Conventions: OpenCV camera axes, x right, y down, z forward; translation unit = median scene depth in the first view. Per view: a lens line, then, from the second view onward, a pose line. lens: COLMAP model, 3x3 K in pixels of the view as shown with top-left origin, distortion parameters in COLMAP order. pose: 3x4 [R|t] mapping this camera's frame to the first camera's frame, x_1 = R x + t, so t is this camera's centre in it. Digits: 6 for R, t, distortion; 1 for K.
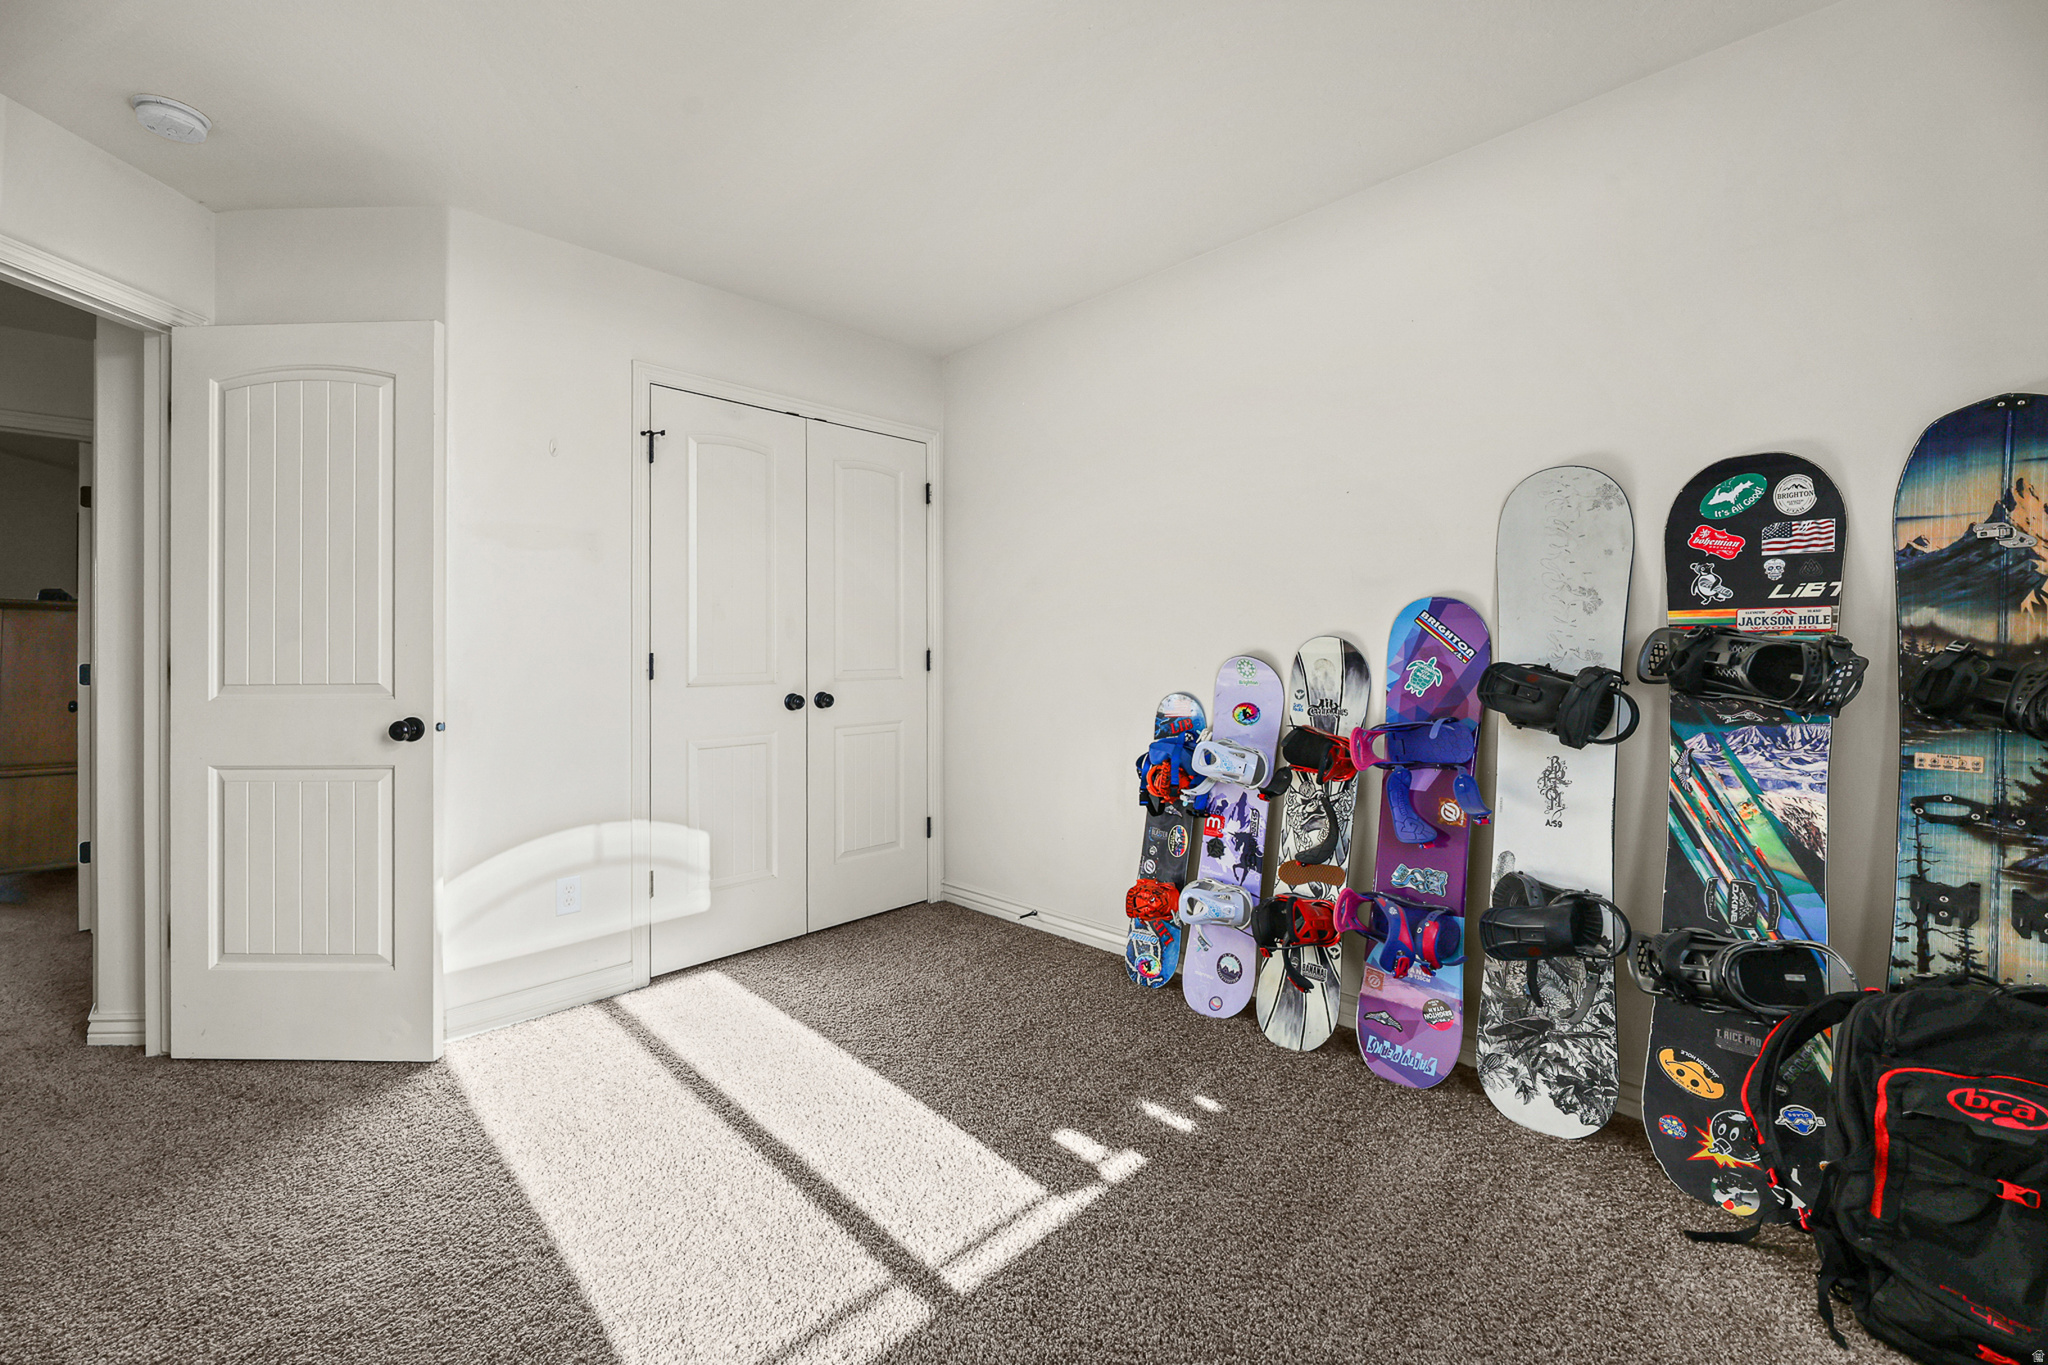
lens RADIAL K [[839.7, 0, 1032.7], [0, 839.7, 634.1], [0, 0, 1]] dist [0.000043, -0.000991]
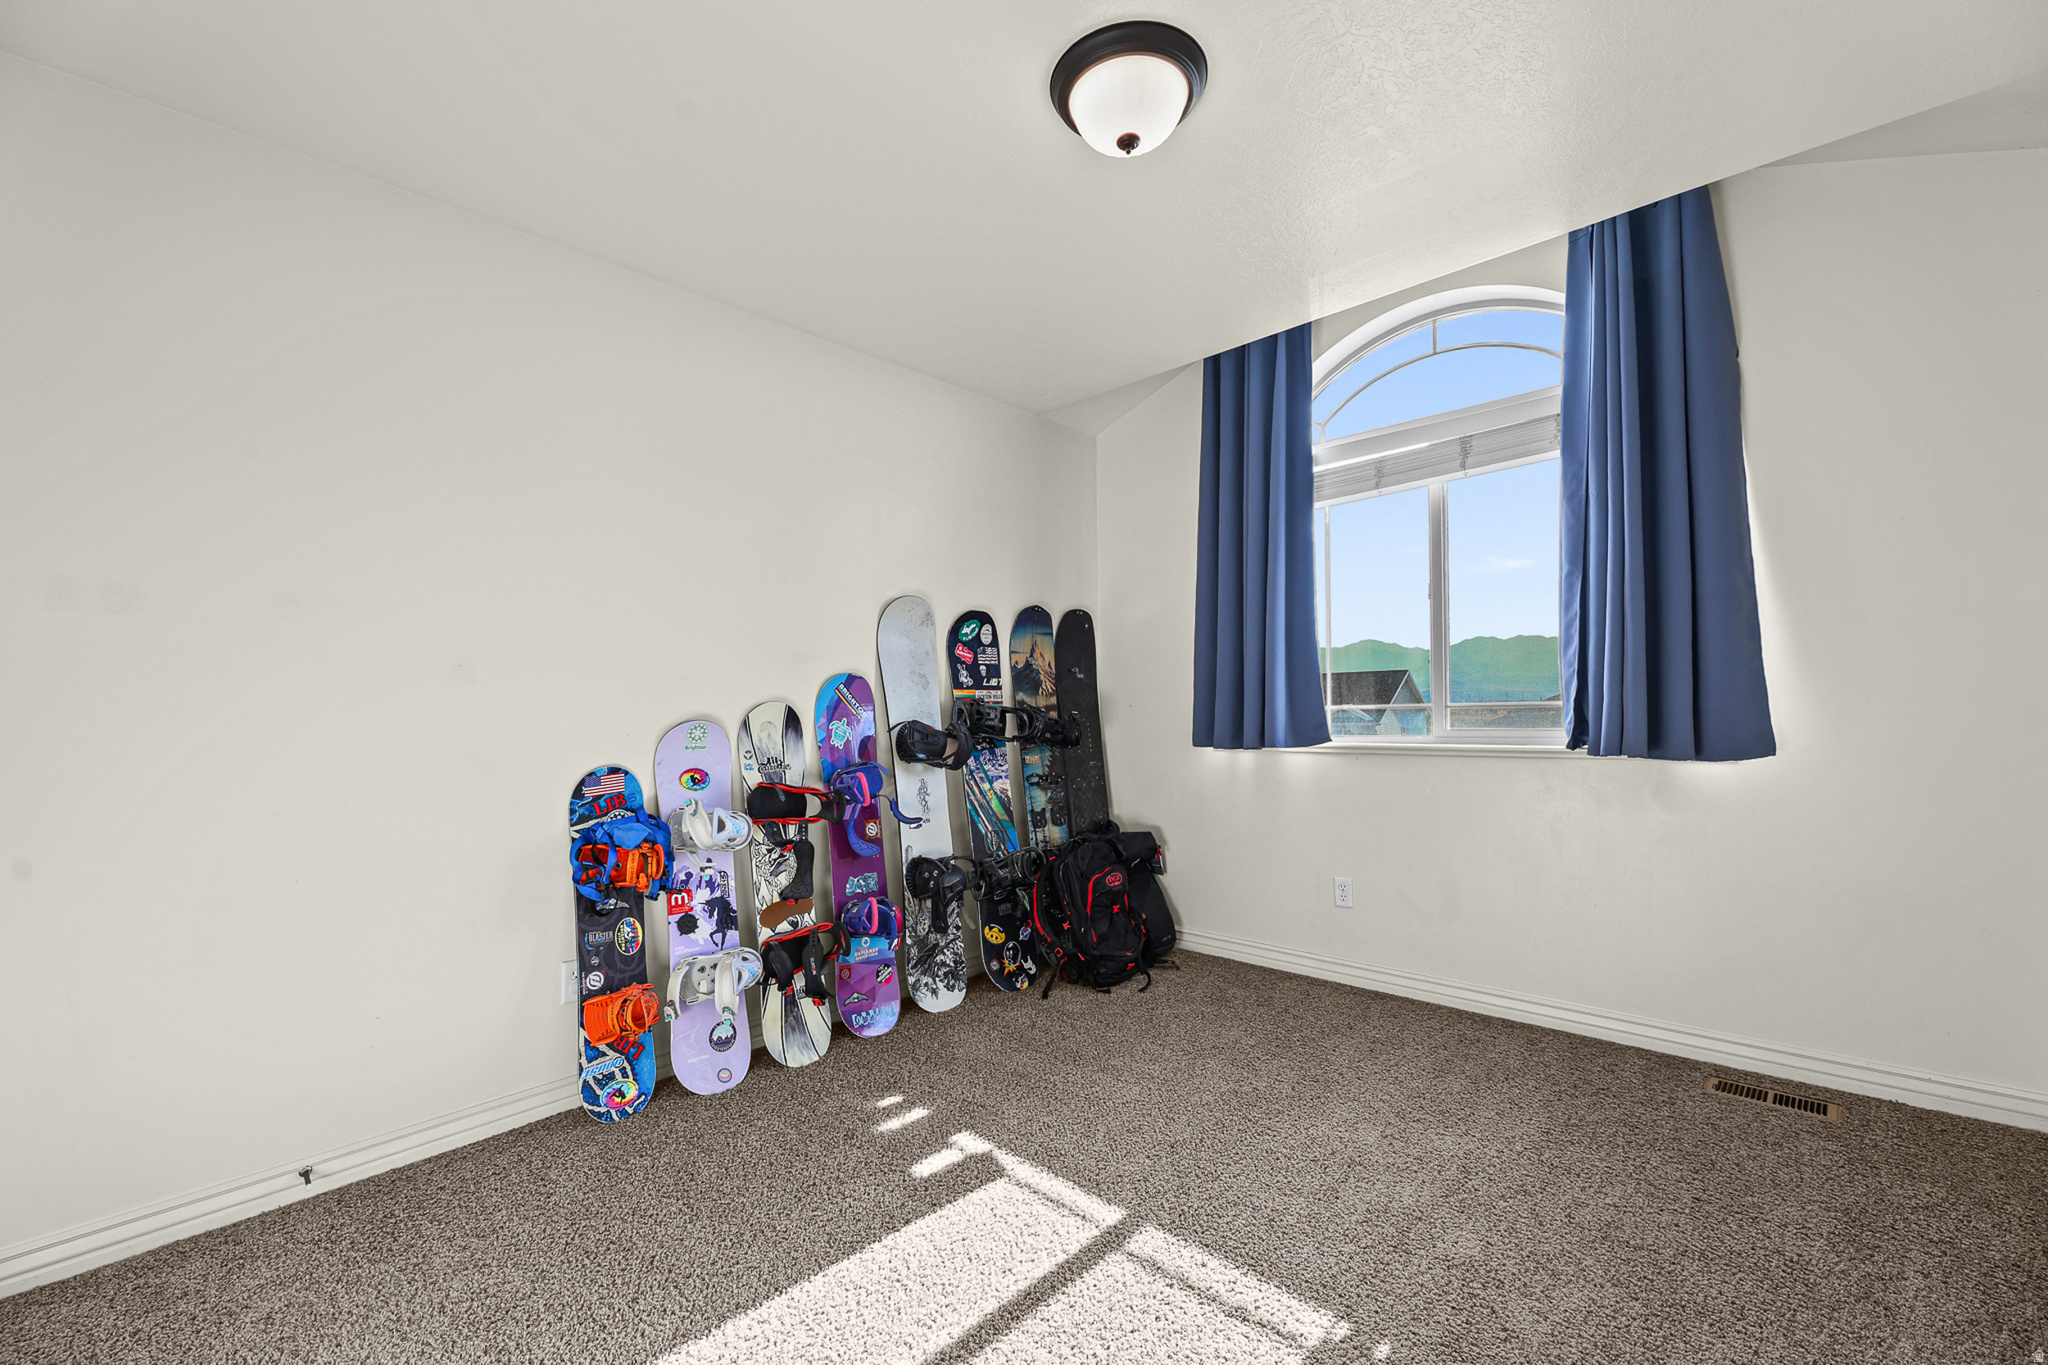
lens RADIAL K [[839.7, 0, 1024.7], [0, 839.7, 701.0], [0, 0, 1]] dist [0.000043, -0.000991]
pose [[-0.027724, 0.018755, 0.999440, -1.019946], [-0.003038, 0.999818, -0.018847, 0.029061], [-0.999611, -0.003559, -0.027662, 0.894530]]
